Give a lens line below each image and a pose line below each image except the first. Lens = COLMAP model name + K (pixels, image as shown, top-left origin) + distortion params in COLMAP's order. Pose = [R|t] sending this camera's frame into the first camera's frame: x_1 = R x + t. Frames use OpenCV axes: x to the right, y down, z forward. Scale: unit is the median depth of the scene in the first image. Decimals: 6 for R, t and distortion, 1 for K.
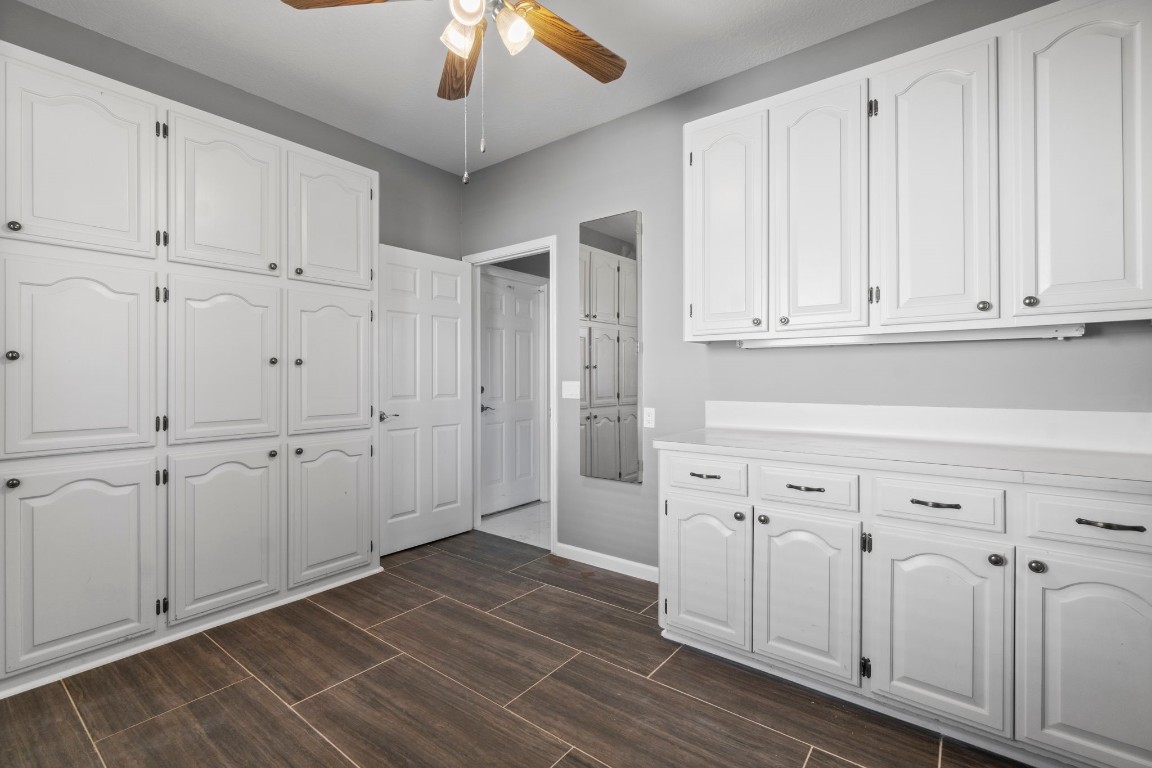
lens RADIAL K [[508.3, 0, 575.8], [0, 508.3, 376.6], [0, 0, 1]] dist [-0.000709, -0.000285]
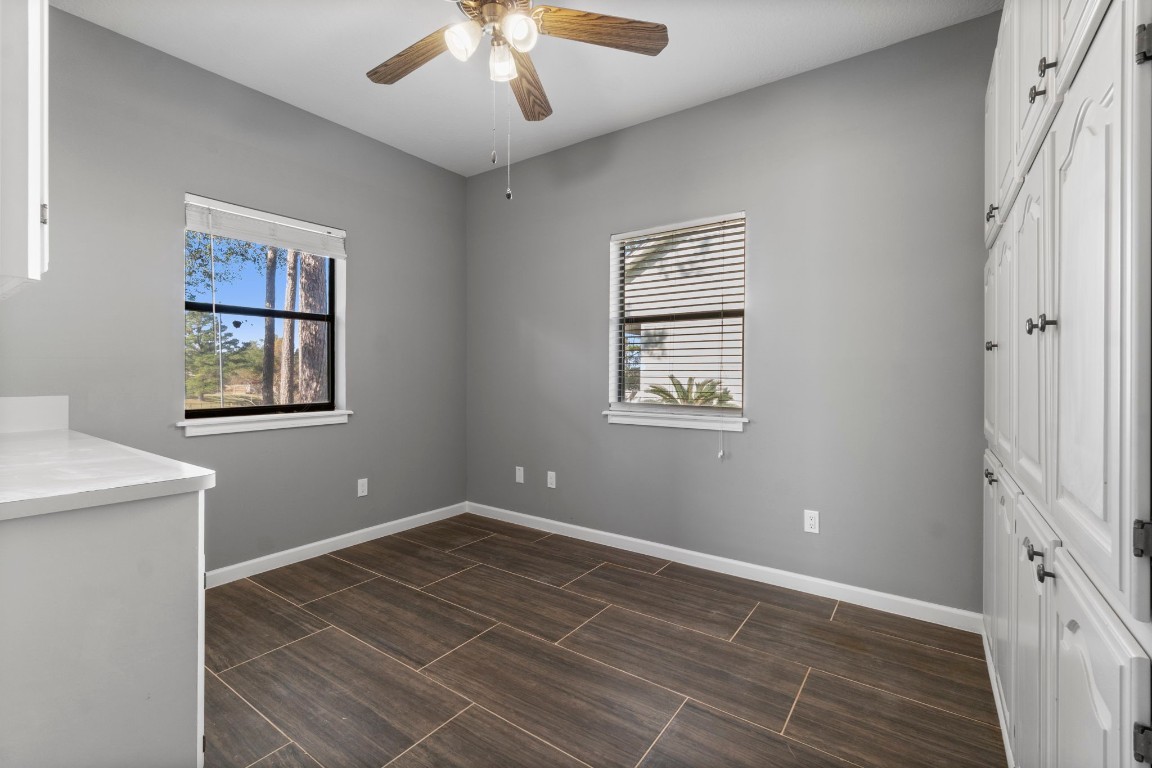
lens RADIAL K [[508.3, 0, 575.8], [0, 508.3, 375.5], [0, 0, 1]] dist [-0.000709, -0.000285]
pose [[-0.999203, -0.004378, -0.039688, -0.297451], [-0.004794, 0.999935, 0.010383, 0.004304], [0.039640, 0.010565, -0.999158, 1.982242]]
